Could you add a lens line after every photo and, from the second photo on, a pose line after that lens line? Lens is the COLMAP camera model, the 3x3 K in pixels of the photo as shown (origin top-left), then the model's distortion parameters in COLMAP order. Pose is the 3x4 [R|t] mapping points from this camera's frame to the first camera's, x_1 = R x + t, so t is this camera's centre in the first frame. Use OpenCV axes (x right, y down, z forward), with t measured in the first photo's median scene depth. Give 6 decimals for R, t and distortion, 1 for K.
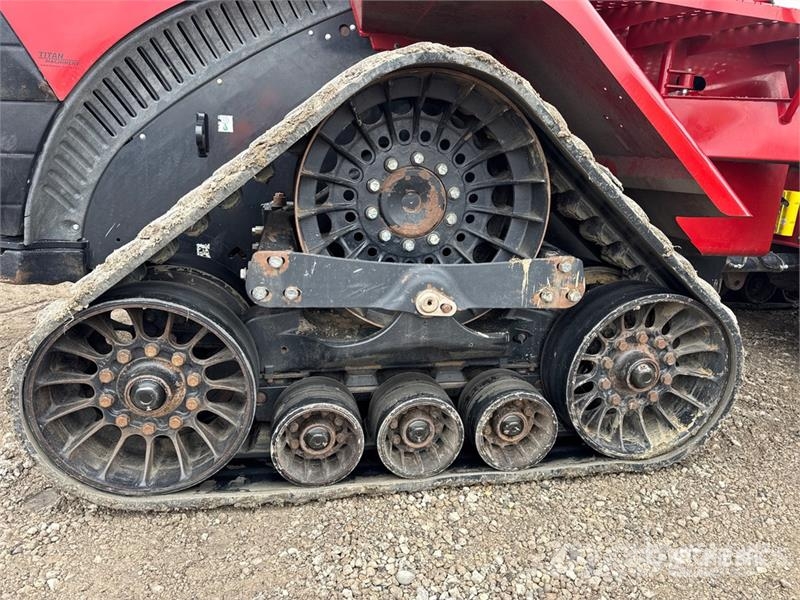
lens RADIAL K [[567.6, 0, 408.4], [0, 567.6, 302.4], [0, 0, 1]] dist [0.037680, -0.034713]
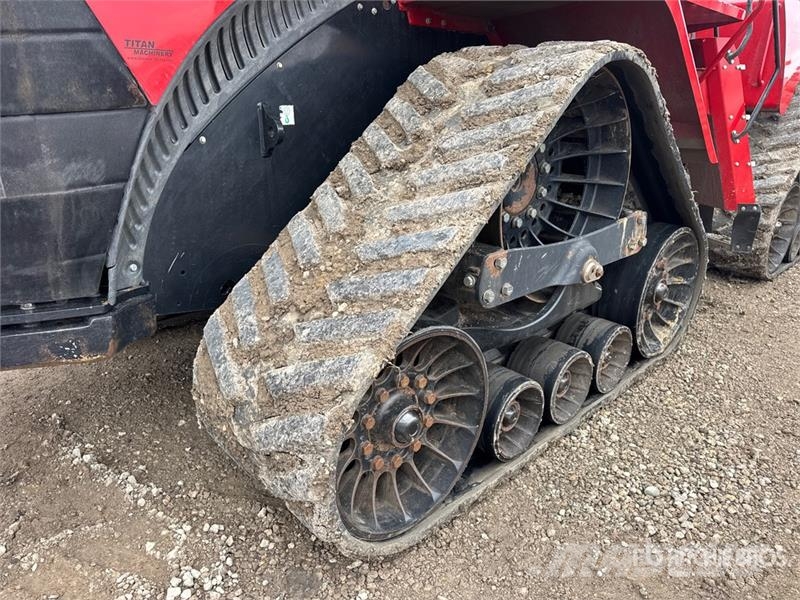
lens RADIAL K [[567.6, 0, 408.4], [0, 567.6, 302.4], [0, 0, 1]] dist [0.037680, -0.034713]
pose [[0.839713, -0.230774, 0.491553, -0.725319], [0.175999, 0.972002, 0.155679, -0.154609], [-0.513718, -0.044213, 0.856819, 0.171853]]
